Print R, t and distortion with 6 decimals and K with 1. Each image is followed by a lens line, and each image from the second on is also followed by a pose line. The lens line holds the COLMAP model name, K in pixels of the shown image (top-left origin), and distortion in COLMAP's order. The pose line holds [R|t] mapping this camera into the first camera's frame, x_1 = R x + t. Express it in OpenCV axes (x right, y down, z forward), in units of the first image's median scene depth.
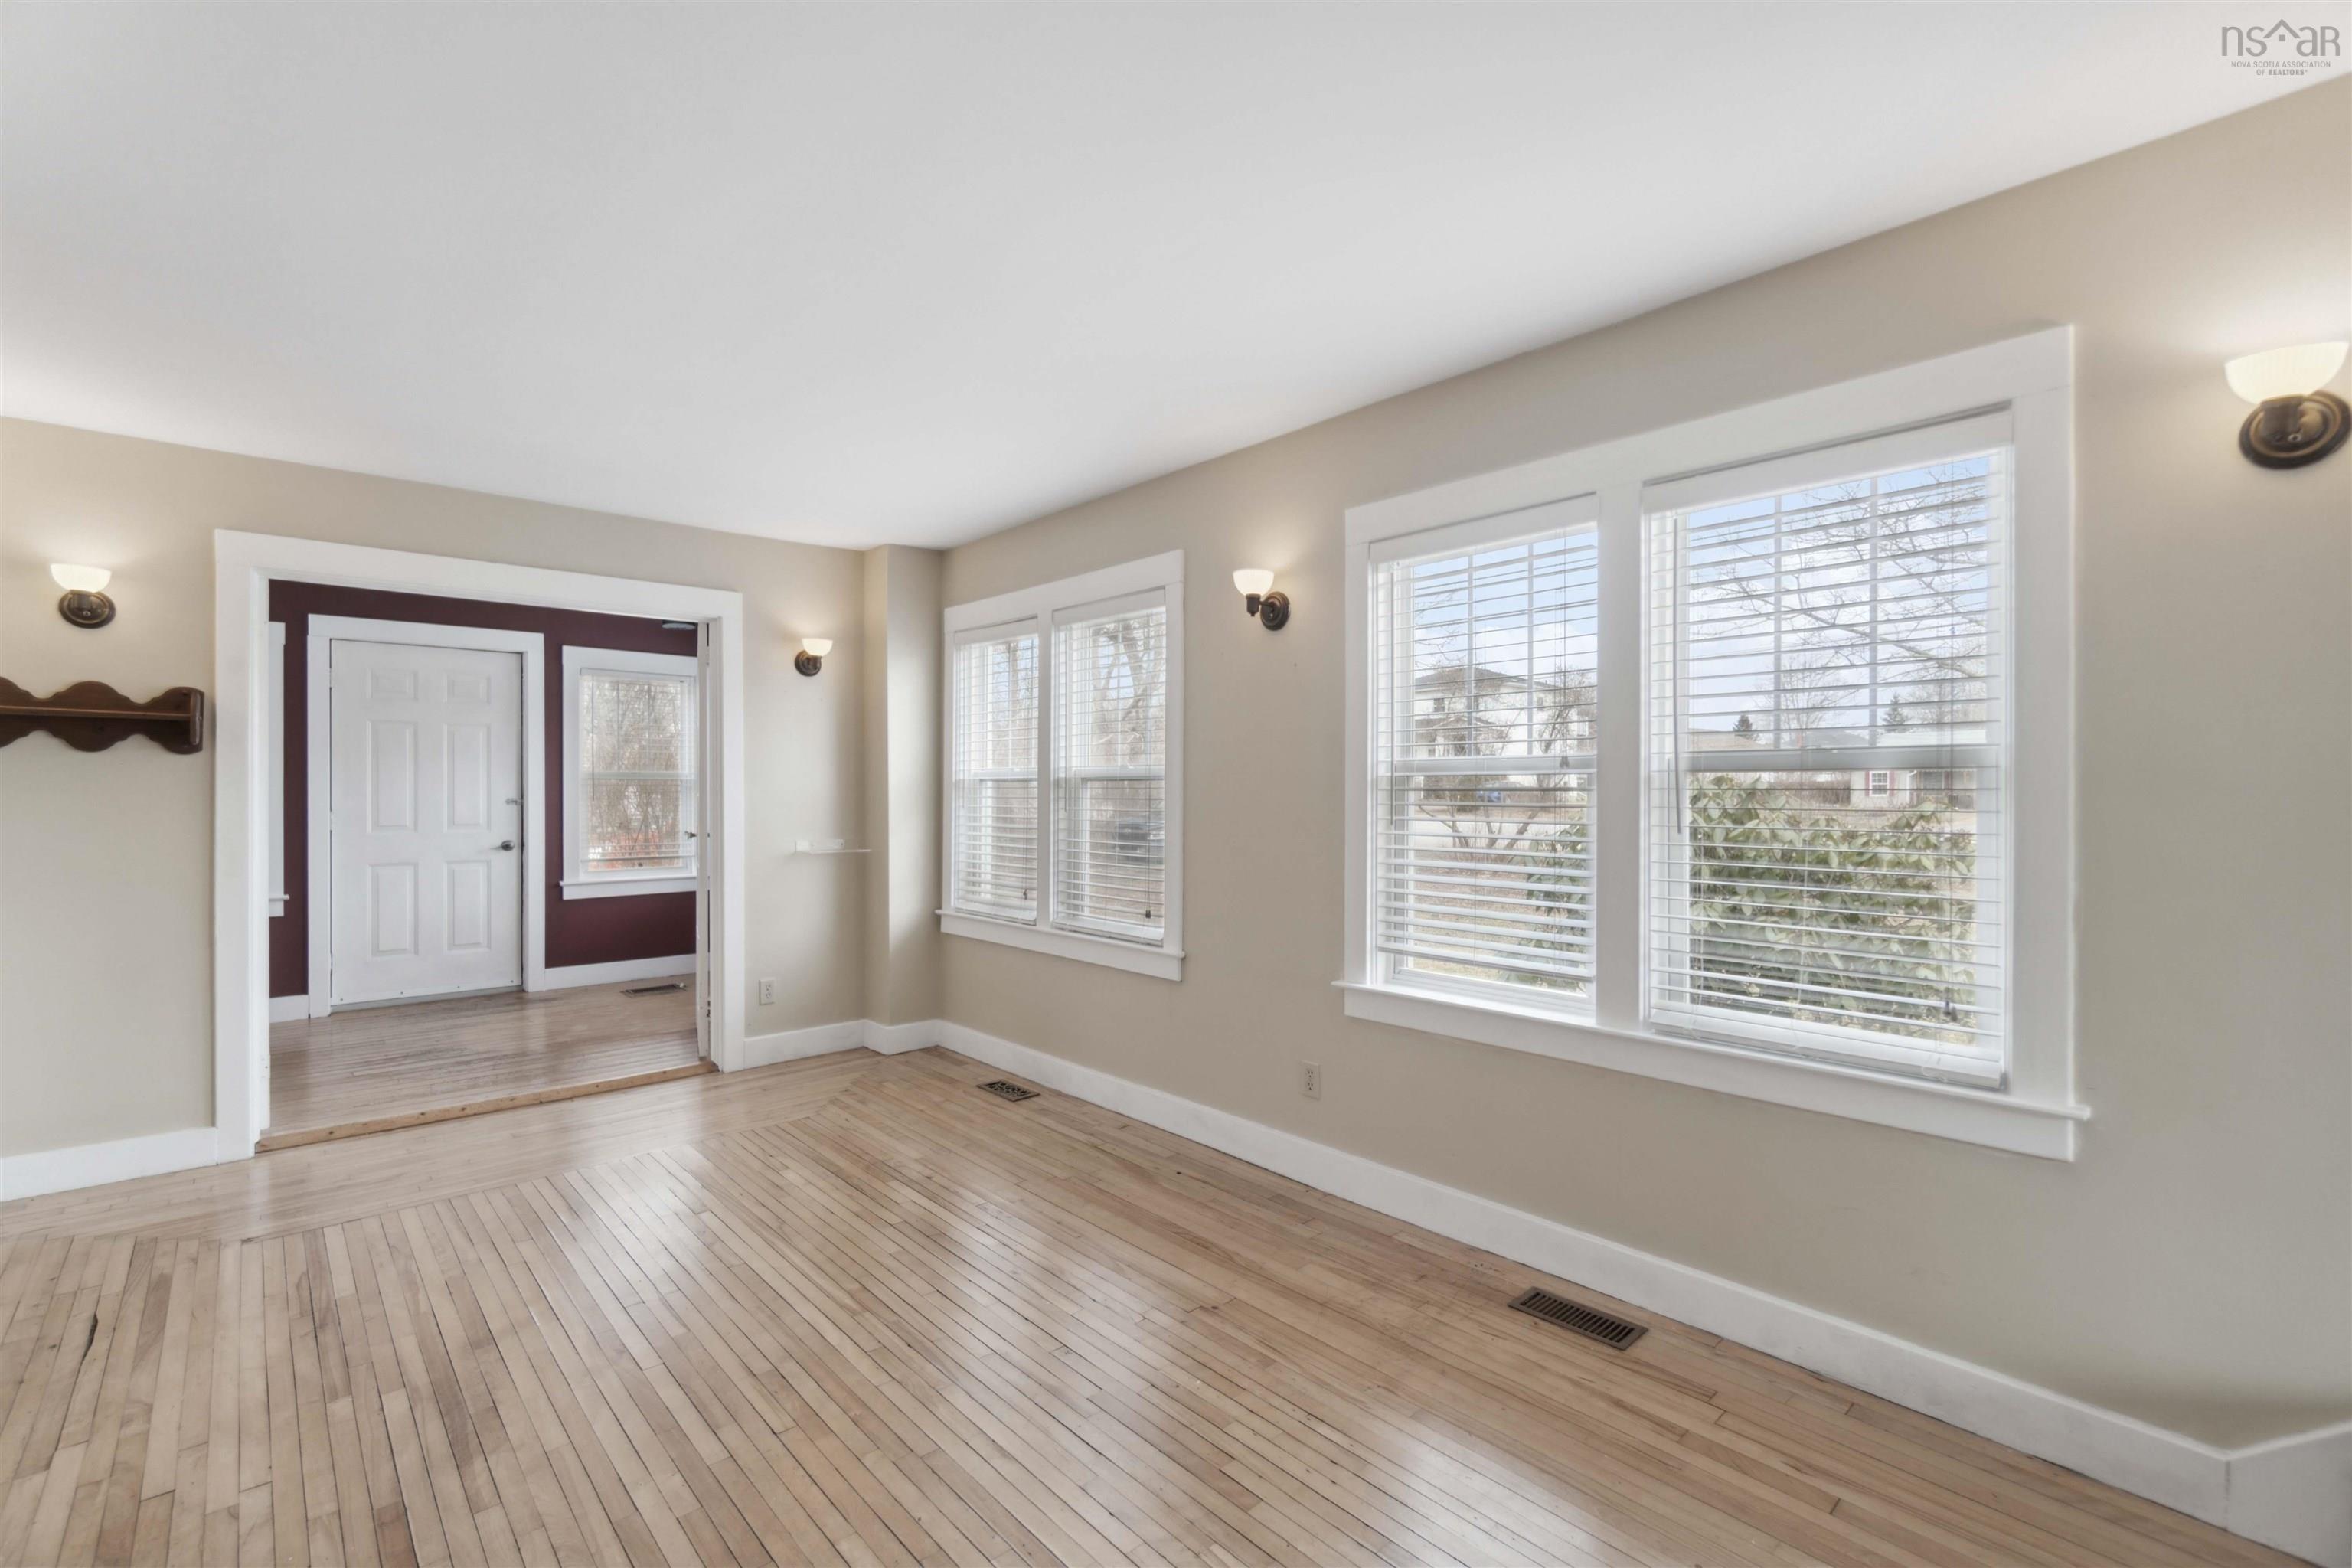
lens RADIAL K [[1020.6, 0, 1172.0], [0, 1020.6, 789.4], [0, 0, 1]] dist [-0.000556, -0.000279]
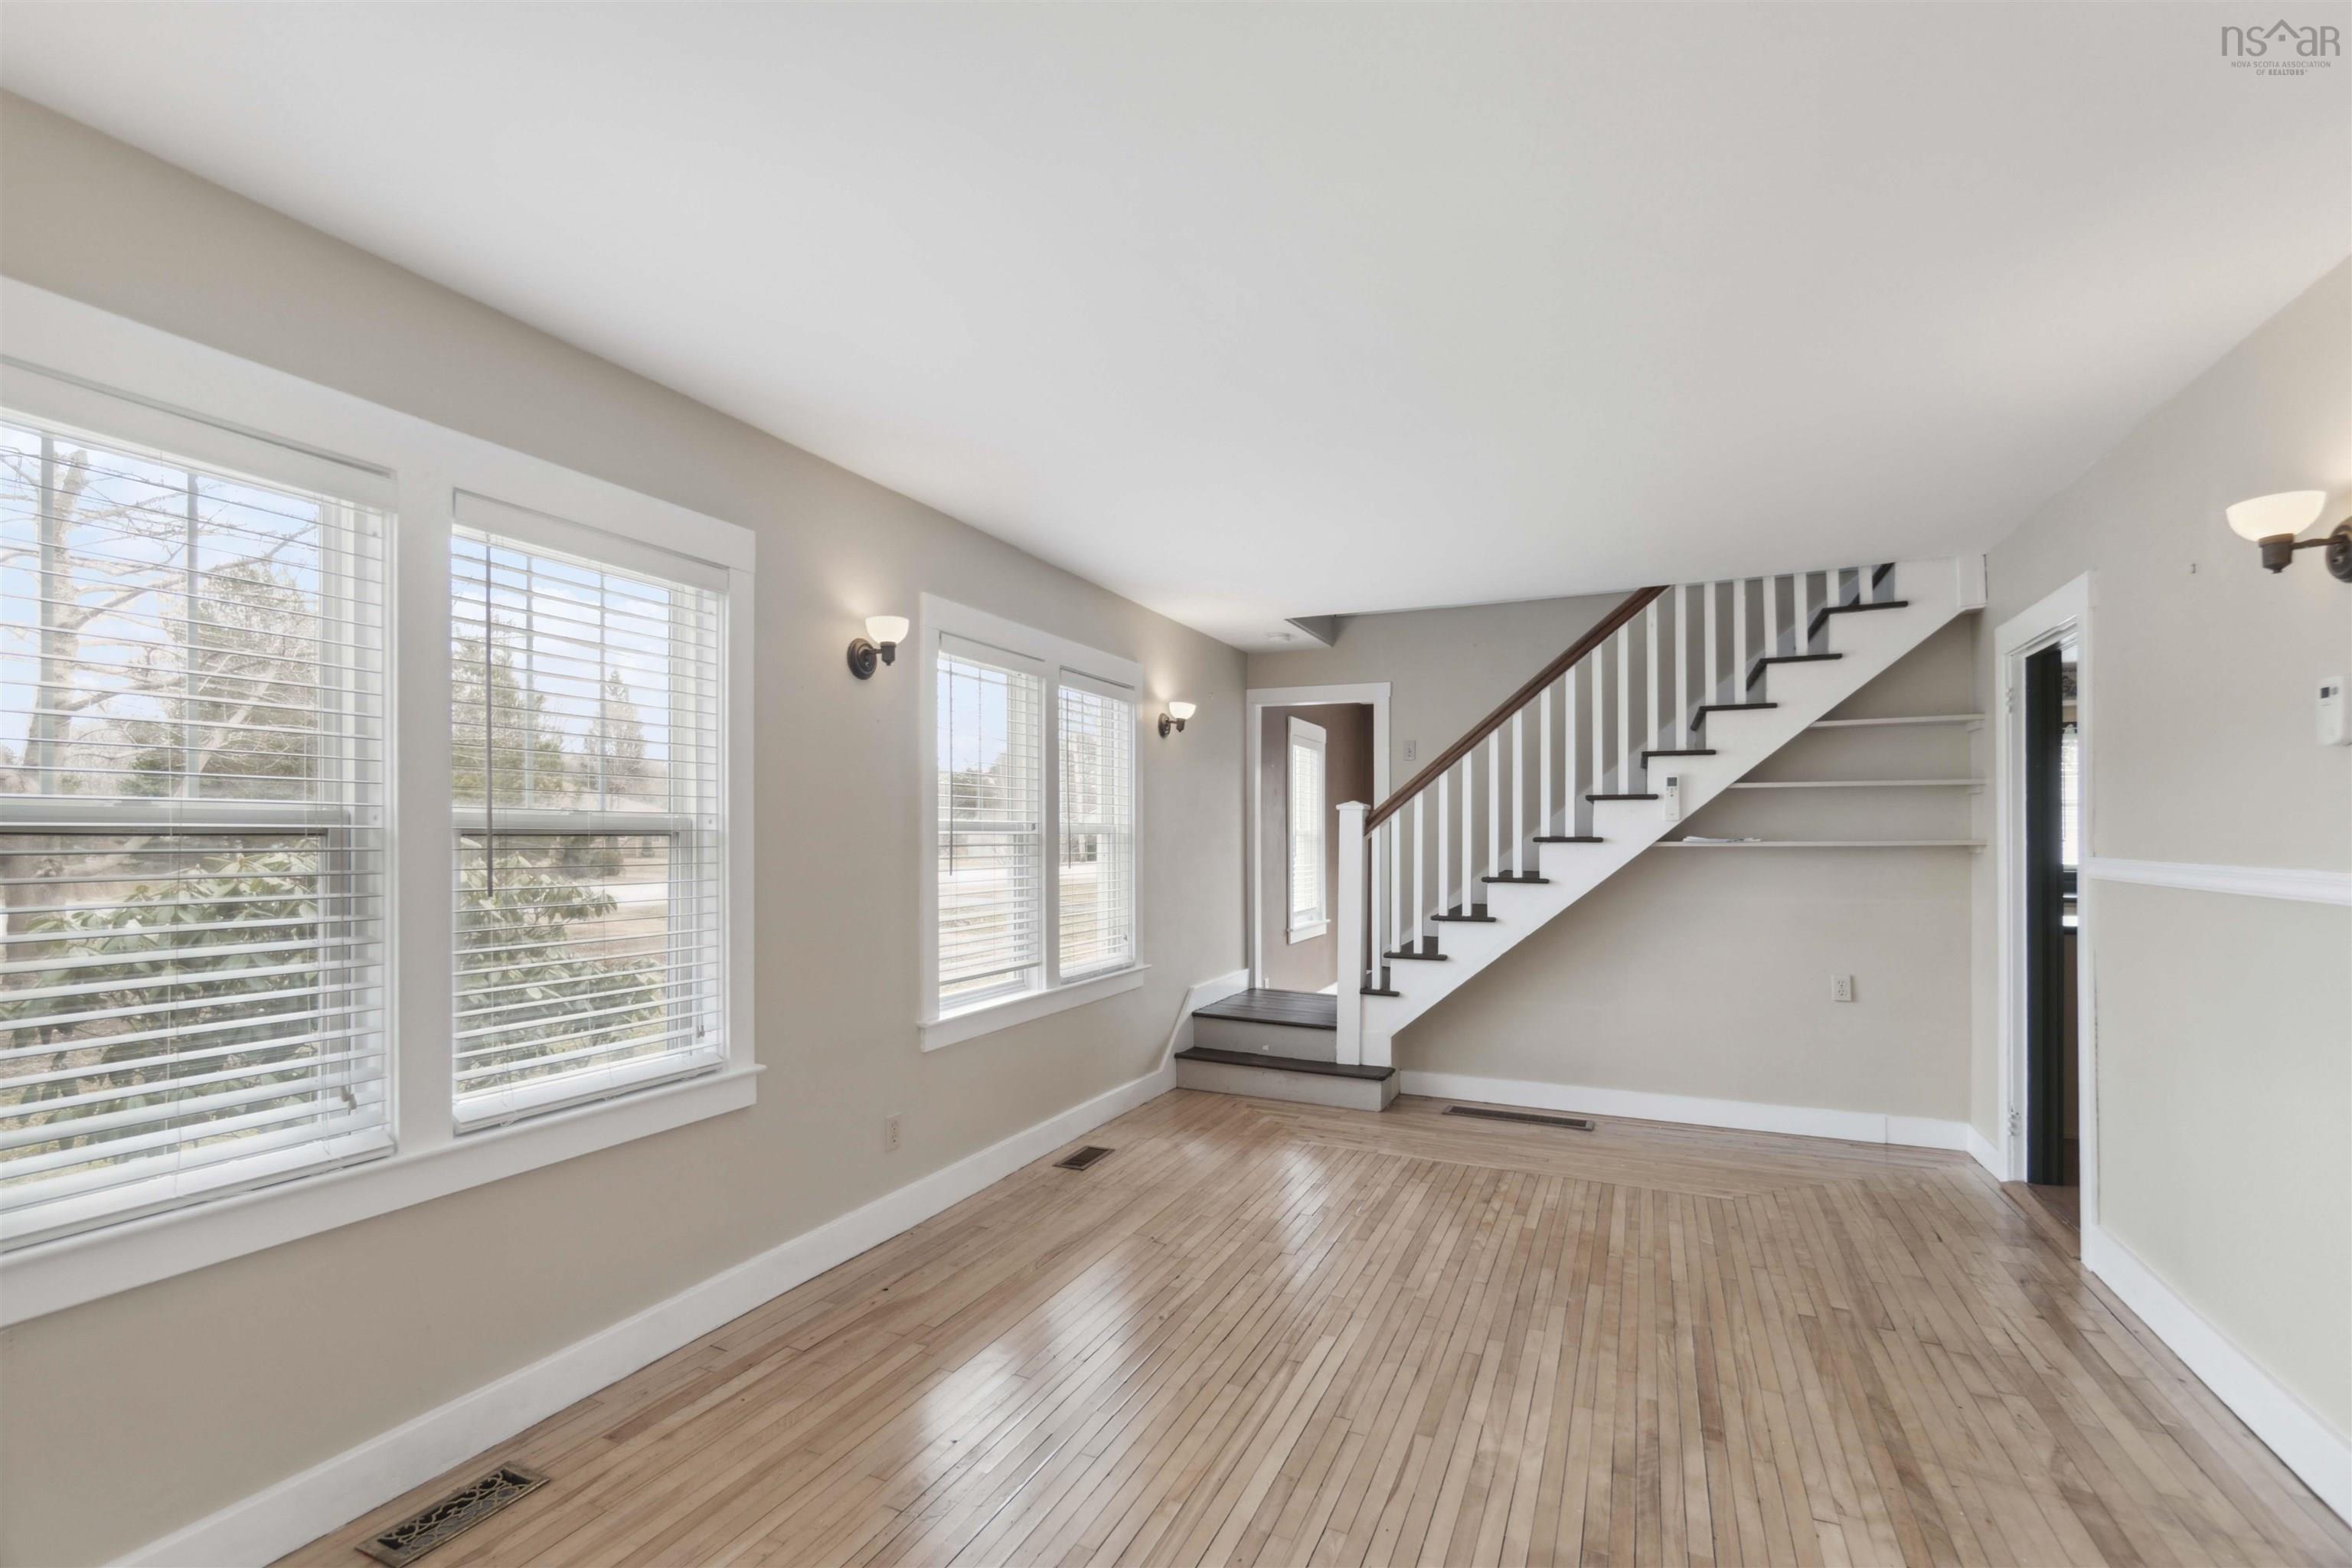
lens RADIAL K [[1020.6, 0, 1158.0], [0, 1020.6, 833.2], [0, 0, 1]] dist [-0.000556, -0.000279]
pose [[-0.371592, 0.006107, 0.928376, -0.991503], [0.006736, 0.999970, -0.003882, -0.007580], [-0.928372, 0.004811, -0.371622, 1.236225]]
